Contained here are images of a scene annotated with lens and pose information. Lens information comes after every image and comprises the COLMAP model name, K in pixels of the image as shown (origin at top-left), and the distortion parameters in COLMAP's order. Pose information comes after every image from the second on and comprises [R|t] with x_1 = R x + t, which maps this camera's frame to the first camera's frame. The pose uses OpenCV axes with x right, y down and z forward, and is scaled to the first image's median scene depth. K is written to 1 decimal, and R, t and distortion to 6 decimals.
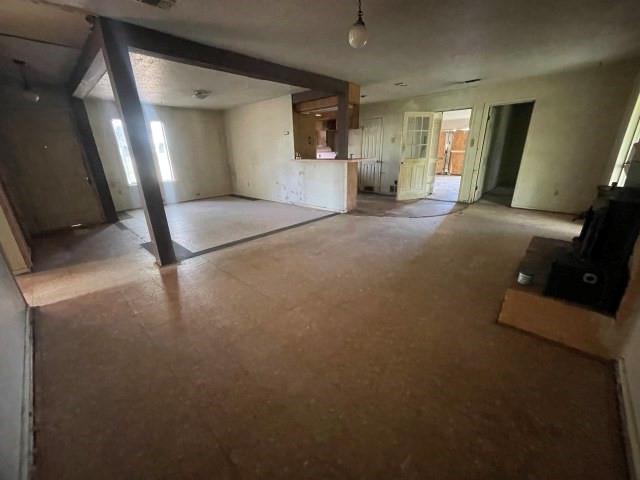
lens RADIAL K [[258.8, 0, 317.3], [0, 258.8, 244.9], [0, 0, 1]] dist [-0.001564, -0.000255]
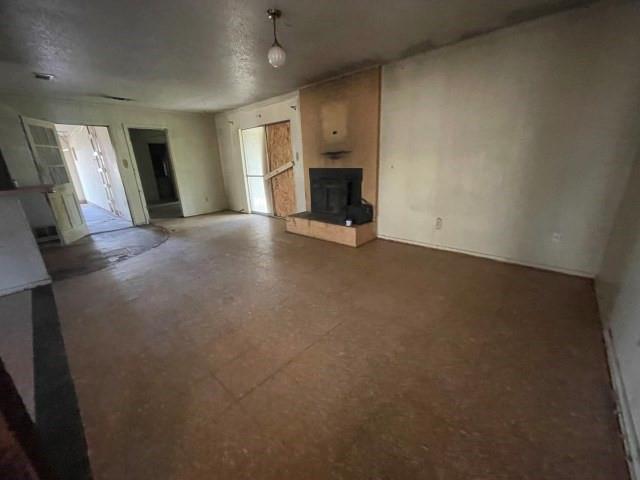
lens RADIAL K [[258.8, 0, 317.9], [0, 258.8, 237.9], [0, 0, 1]] dist [-0.001564, -0.000255]
pose [[-0.009276, -0.259110, 0.965803, -0.452886], [0.380725, 0.892184, 0.243016, -0.134778], [-0.924642, 0.369959, 0.090374, 0.434719]]
